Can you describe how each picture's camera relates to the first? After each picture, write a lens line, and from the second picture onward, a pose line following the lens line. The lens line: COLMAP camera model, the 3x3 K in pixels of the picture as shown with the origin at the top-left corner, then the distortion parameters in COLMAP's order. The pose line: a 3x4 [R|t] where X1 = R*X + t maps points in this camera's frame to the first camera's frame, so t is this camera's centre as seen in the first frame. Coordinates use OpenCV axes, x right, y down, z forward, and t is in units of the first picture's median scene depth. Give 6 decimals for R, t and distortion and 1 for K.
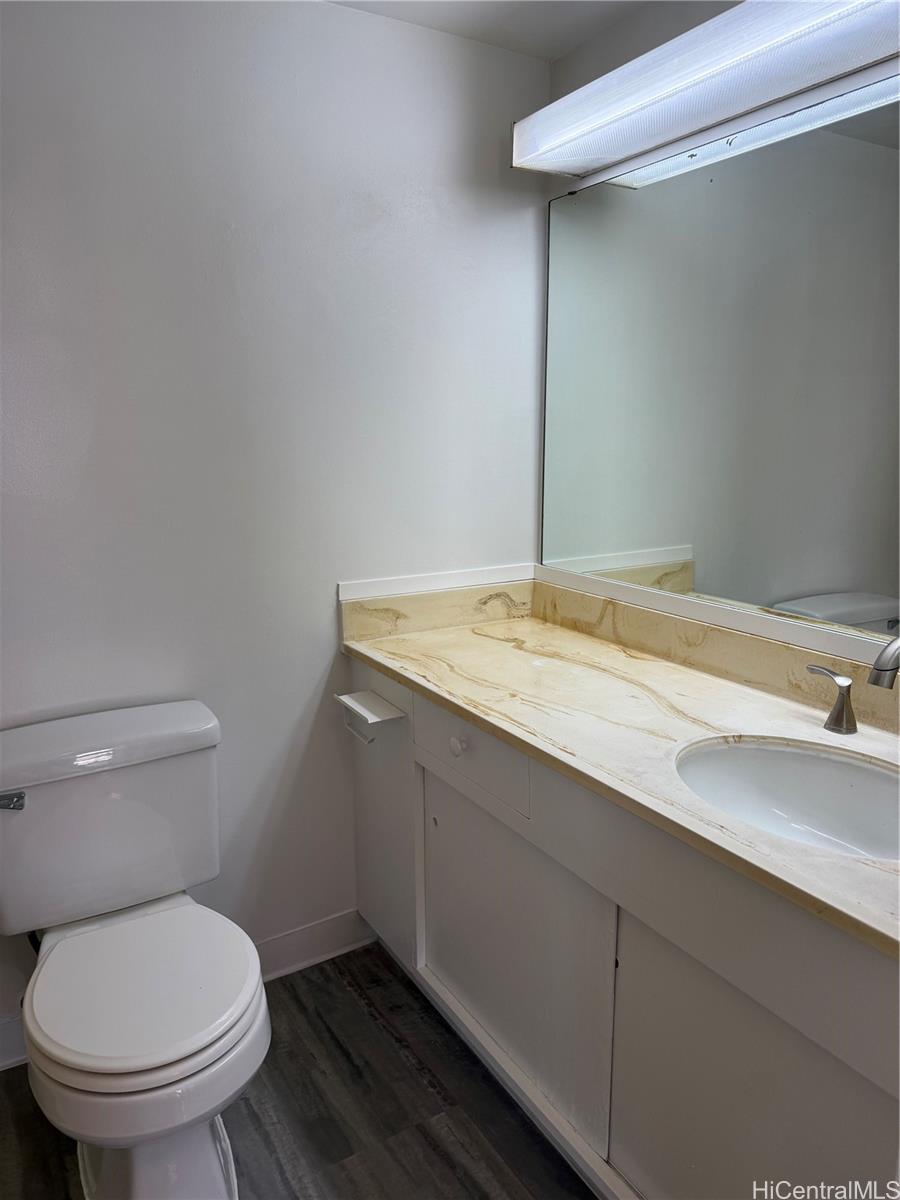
lens RADIAL K [[852.7, 0, 452.1], [0, 852.7, 605.7], [0, 0, 1]] dist [-0.005613, -0.000978]
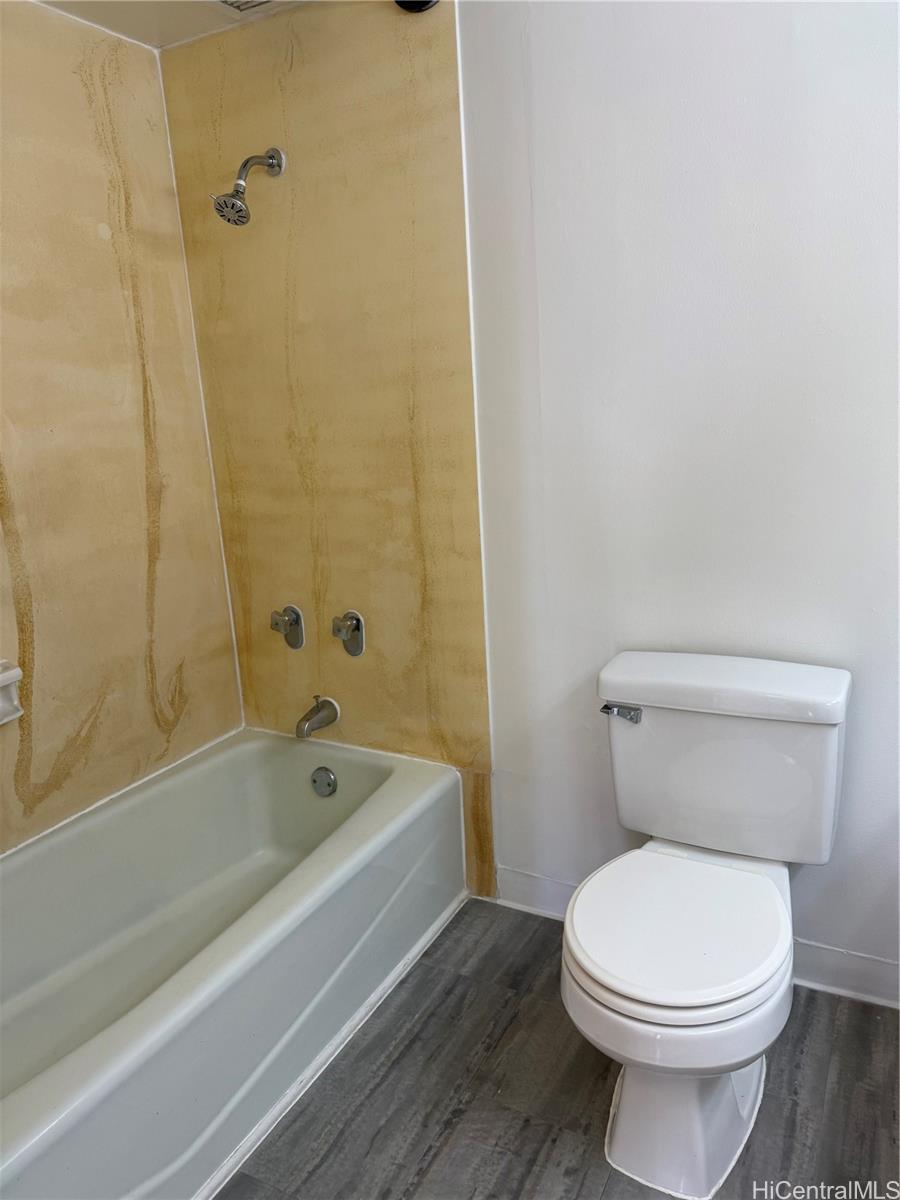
lens RADIAL K [[852.7, 0, 453.2], [0, 852.7, 594.9], [0, 0, 1]] dist [-0.005613, -0.000978]
pose [[0.518546, 0.182493, -0.835348, 0.245762], [-0.128138, 0.982511, 0.135101, -0.040676], [0.845394, 0.036984, 0.532861, 0.181350]]
